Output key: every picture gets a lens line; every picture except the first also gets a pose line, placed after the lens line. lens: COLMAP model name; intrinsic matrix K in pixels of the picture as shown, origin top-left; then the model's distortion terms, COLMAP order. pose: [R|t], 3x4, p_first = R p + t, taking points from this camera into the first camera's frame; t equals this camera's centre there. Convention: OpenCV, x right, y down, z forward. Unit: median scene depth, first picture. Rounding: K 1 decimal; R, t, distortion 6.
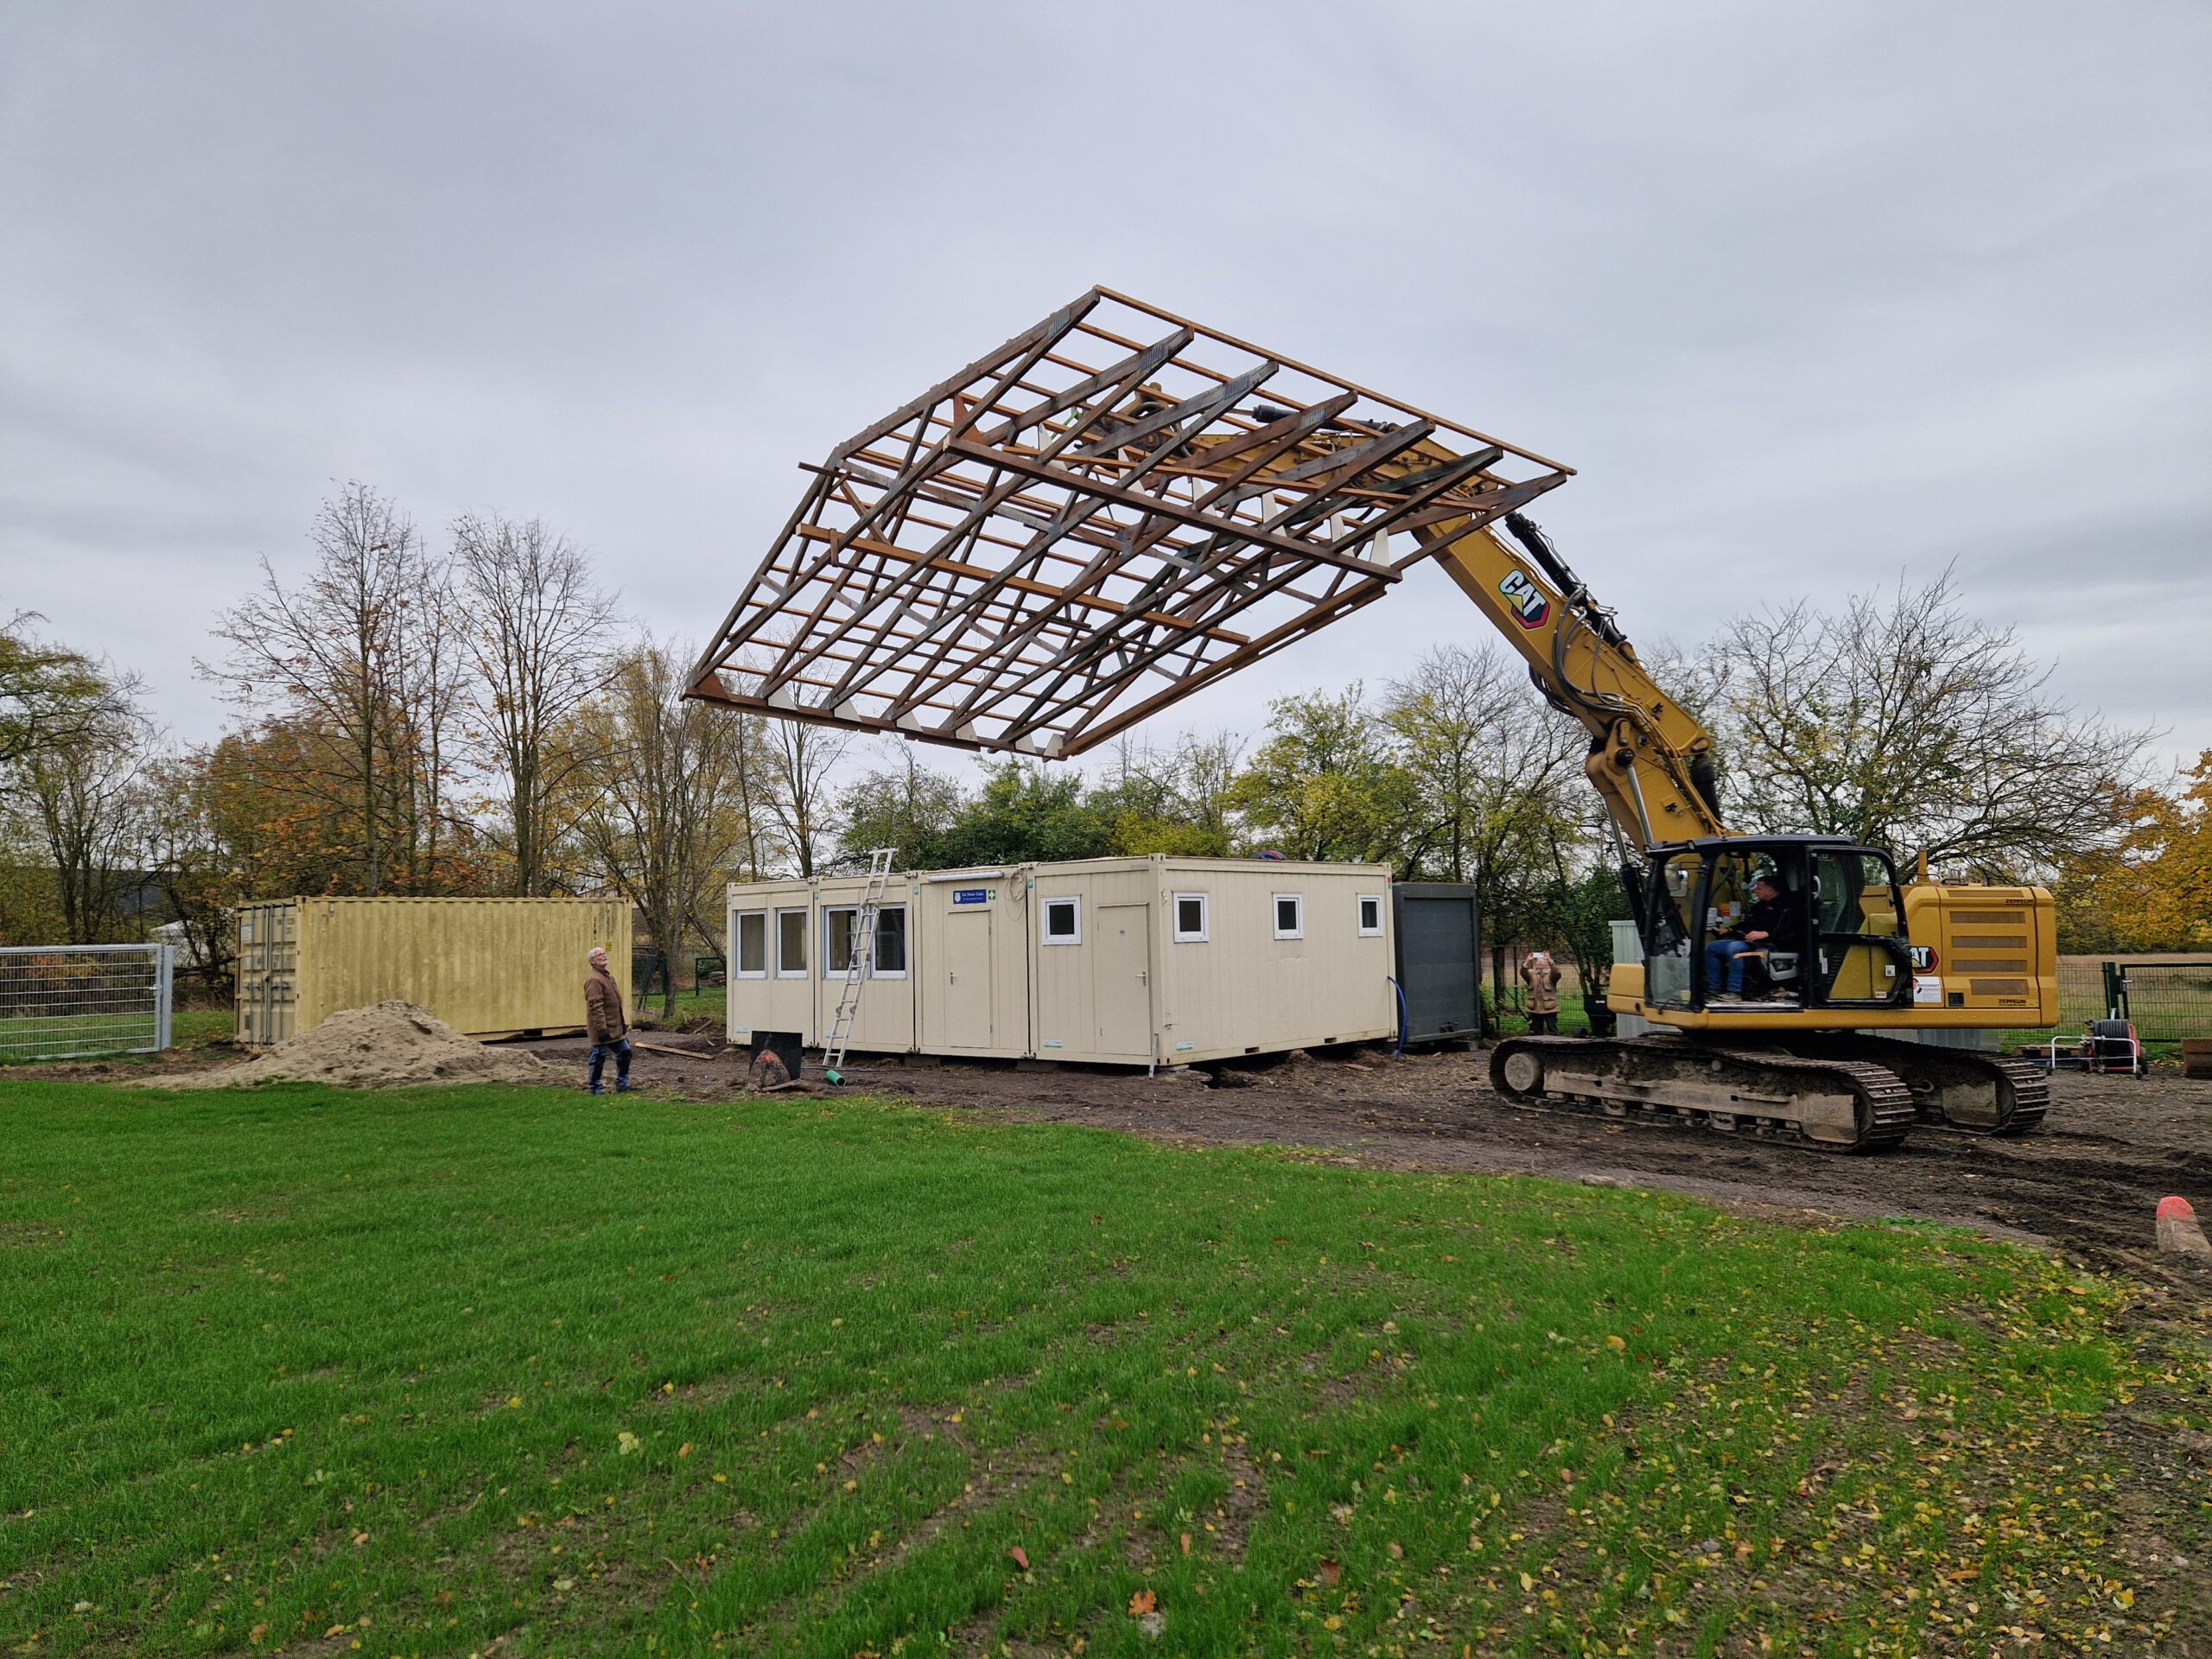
lens RADIAL K [[1515.4, 0, 1069.9], [0, 1515.4, 825.0], [0, 0, 1]] dist [0.042012, -0.001451]
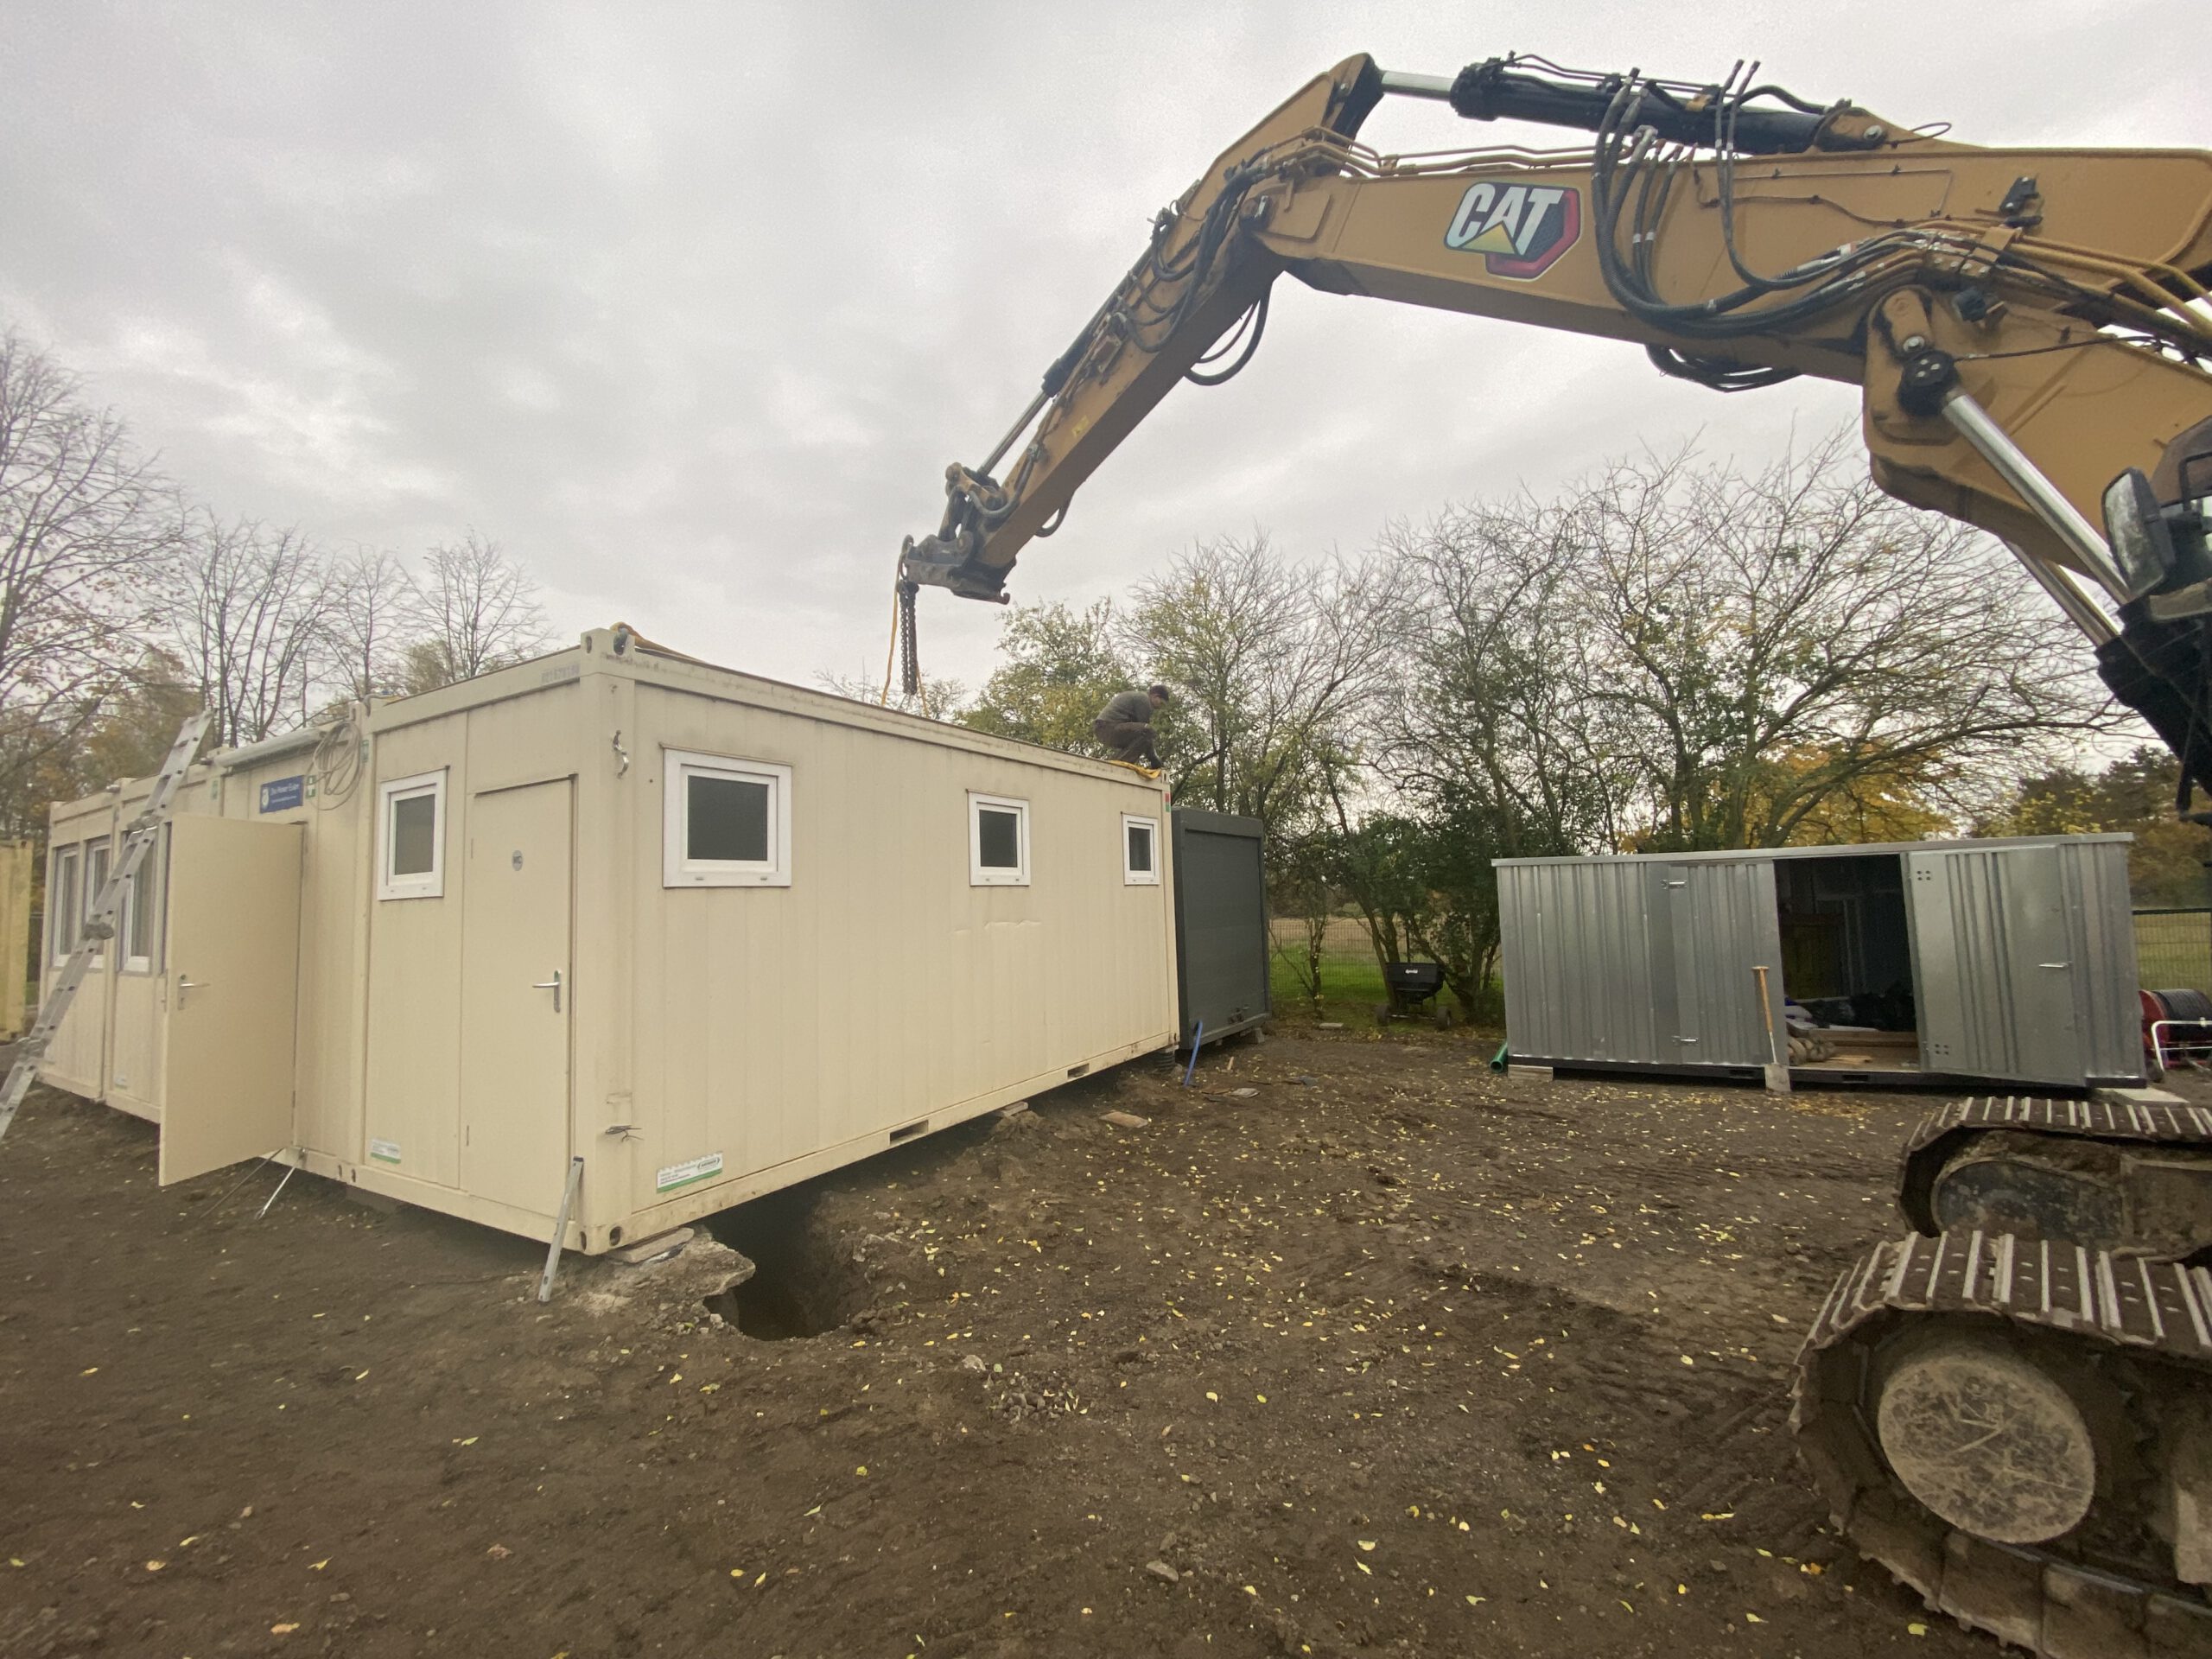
lens RADIAL K [[887.9, 0, 1106.0], [0, 887.9, 829.5], [0, 0, 1]] dist [-0.000027, -0.000044]
pose [[0.976967, 0.009499, 0.213179, 0.104833], [-0.006705, 0.999882, -0.013823, 0.054935], [-0.213286, 0.012075, 0.976915, 0.638324]]
